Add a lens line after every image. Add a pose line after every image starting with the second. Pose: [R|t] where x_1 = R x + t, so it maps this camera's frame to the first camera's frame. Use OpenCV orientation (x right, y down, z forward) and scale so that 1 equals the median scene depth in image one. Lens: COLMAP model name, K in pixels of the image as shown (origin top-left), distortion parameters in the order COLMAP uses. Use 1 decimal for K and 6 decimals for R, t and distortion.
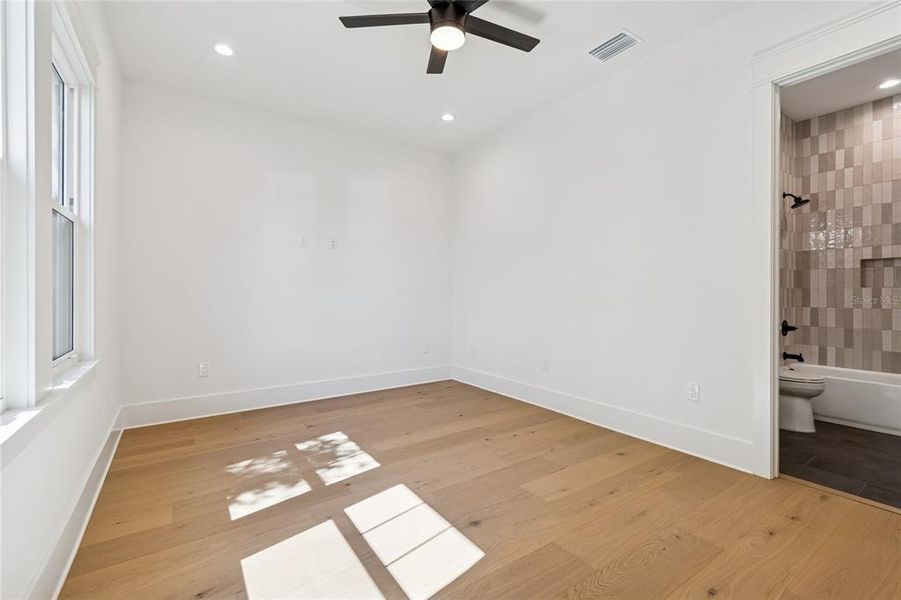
lens RADIAL K [[397.0, 0, 453.5], [0, 397.0, 292.6], [0, 0, 1]] dist [0.012774, -0.000037]
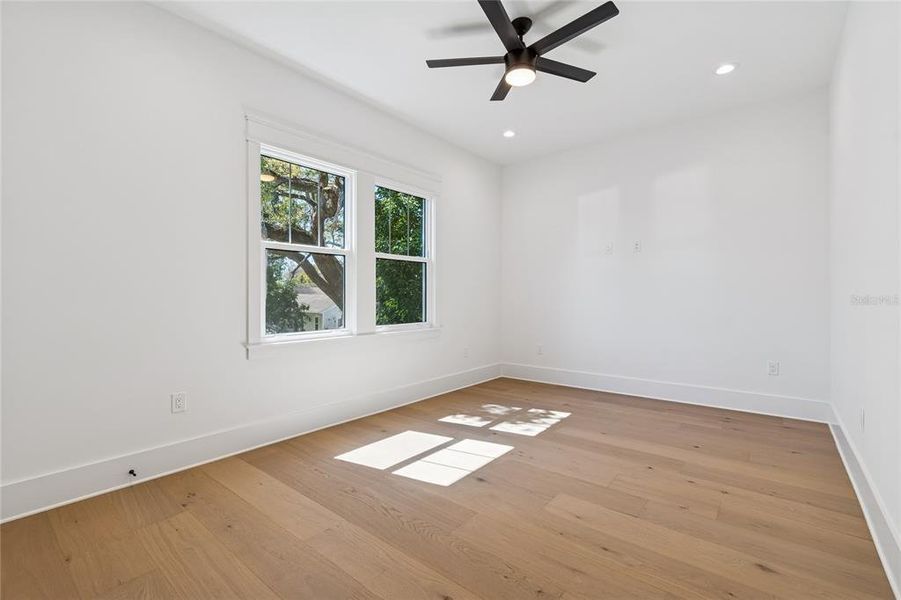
lens RADIAL K [[395.8, 0, 456.2], [0, 395.8, 300.0], [0, 0, 1]] dist [0.000630, -0.000220]
pose [[0.292110, 0.014797, -0.956270, 0.939346], [0.001109, 0.999874, 0.015810, -0.002954], [0.956384, -0.005679, 0.292057, 0.440603]]
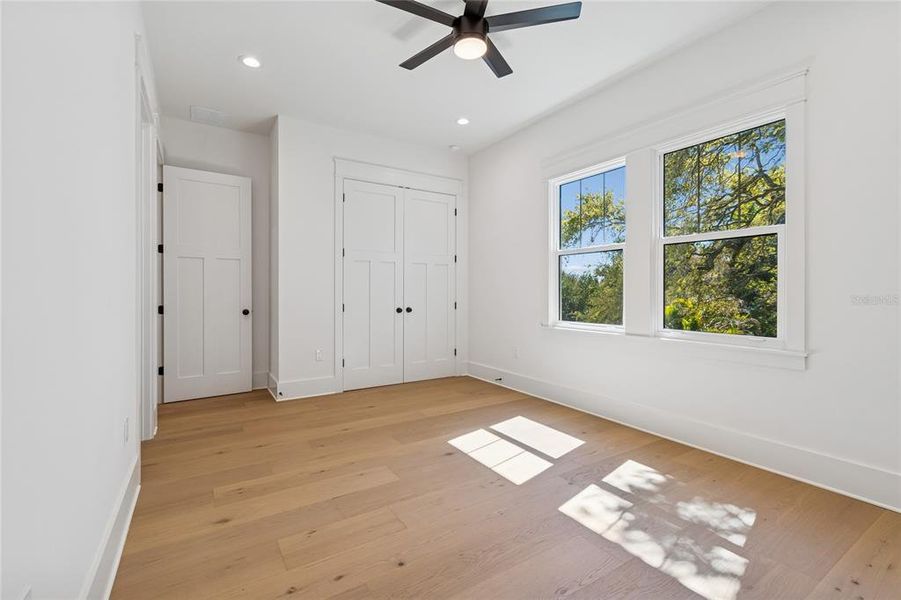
lens RADIAL K [[398.7, 0, 445.1], [0, 398.7, 295.9], [0, 0, 1]] dist [0.001563, -0.000464]
pose [[-0.998911, 0.003381, 0.046524, 0.000408], [0.003743, 0.999963, 0.007691, 0.007014], [-0.046496, 0.007857, -0.998888, 1.869513]]
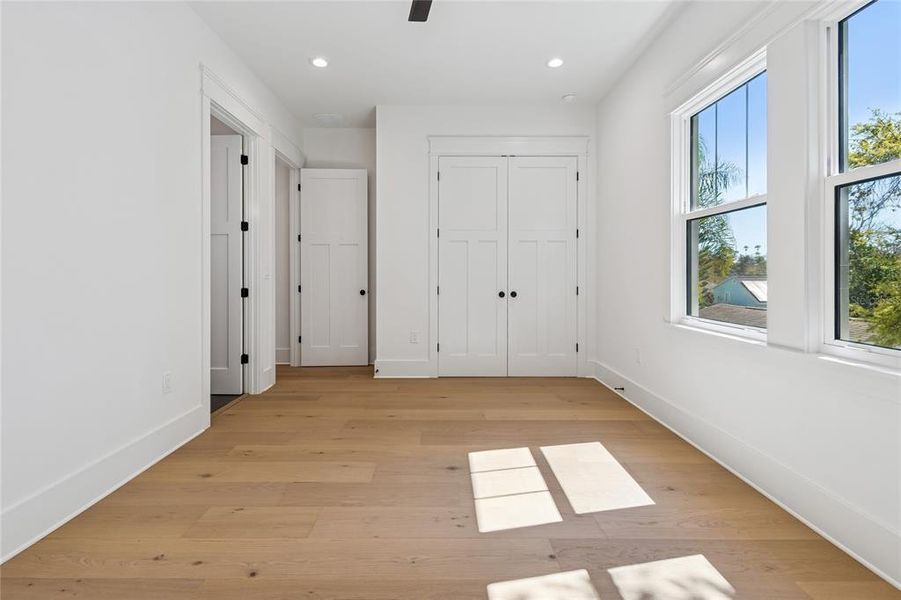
lens RADIAL K [[408.4, 0, 437.9], [0, 408.4, 278.3], [0, 0, 1]] dist [0.000558, -0.000346]
pose [[-0.819827, -0.001988, 0.572608, -0.465170], [0.001330, 0.999985, 0.005375, 0.010338], [-0.572610, 0.005168, -0.819812, 1.559952]]
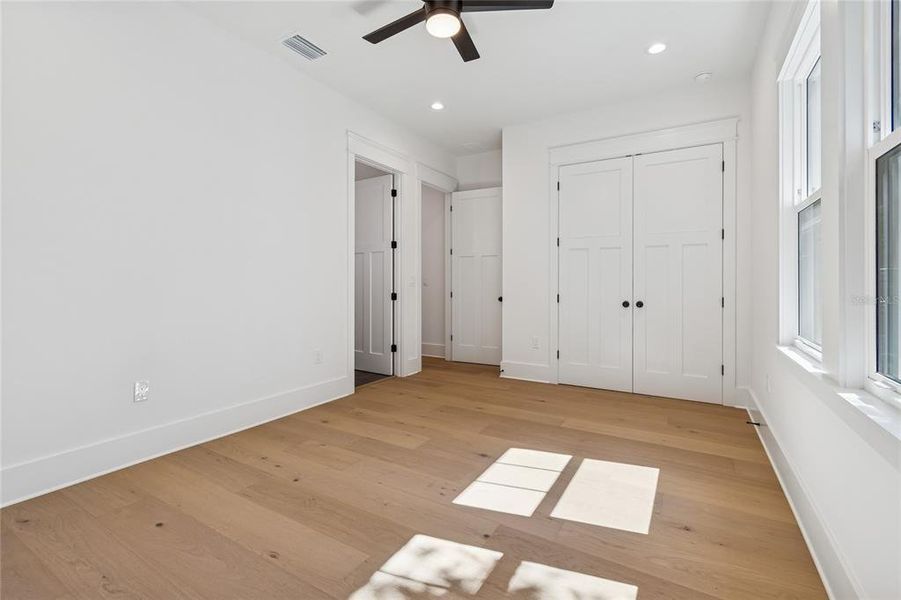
lens RADIAL K [[400.2, 0, 447.5], [0, 400.2, 286.8], [0, 0, 1]] dist [0.000912, -0.000223]
pose [[-0.413633, -0.006343, 0.910422, -0.850621], [-0.002510, 0.999980, 0.005827, 0.012691], [-0.910440, 0.000125, -0.413640, 1.285021]]
